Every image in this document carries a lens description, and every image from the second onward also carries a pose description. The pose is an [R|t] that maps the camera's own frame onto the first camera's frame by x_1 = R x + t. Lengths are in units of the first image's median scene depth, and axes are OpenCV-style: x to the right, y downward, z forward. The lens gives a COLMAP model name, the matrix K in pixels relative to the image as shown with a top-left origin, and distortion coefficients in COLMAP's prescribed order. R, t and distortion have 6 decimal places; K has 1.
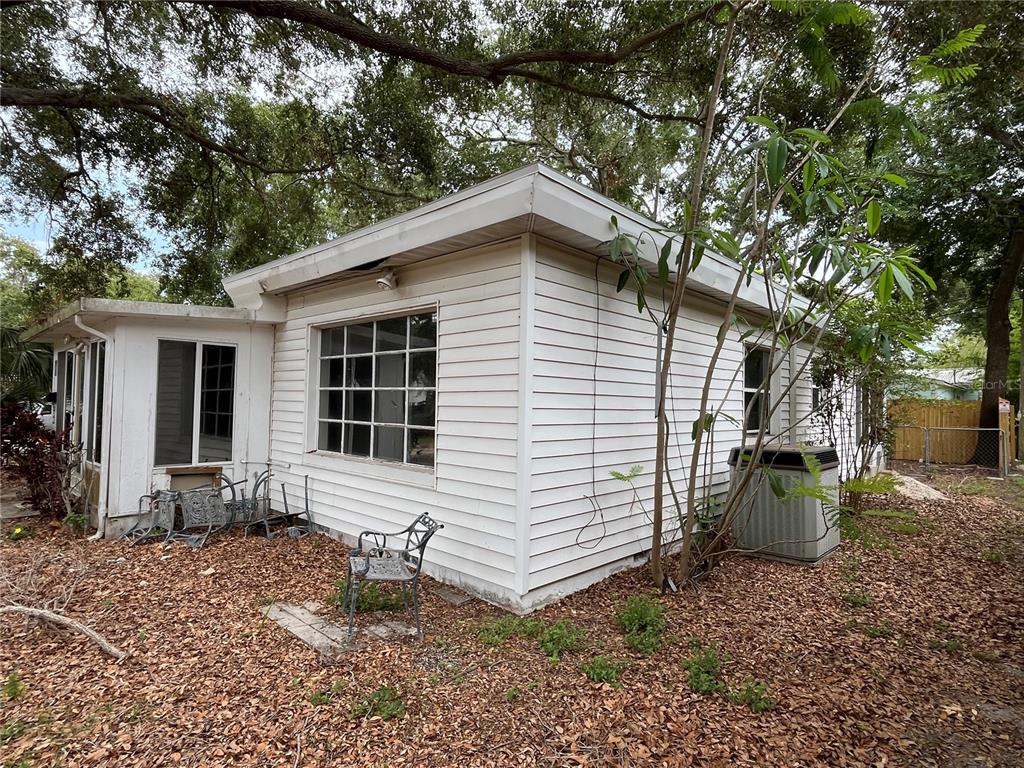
lens RADIAL K [[555.9, 0, 514.7], [0, 555.9, 380.8], [0, 0, 1]] dist [-0.004545, 0.000096]
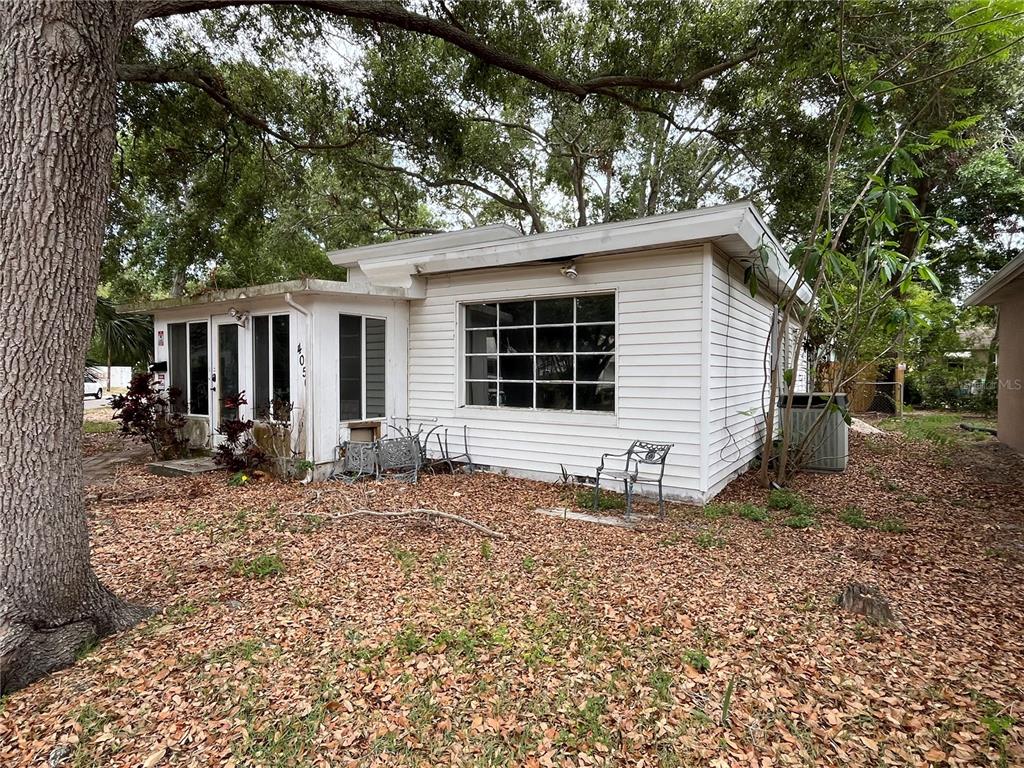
lens RADIAL K [[555.9, 0, 508.4], [0, 555.9, 385.1], [0, 0, 1]] dist [-0.004545, 0.000096]
pose [[0.983964, -0.019313, 0.177317, -0.539983], [0.007552, 0.997740, 0.066763, -0.000358], [-0.178205, -0.064354, 0.981887, -0.240371]]
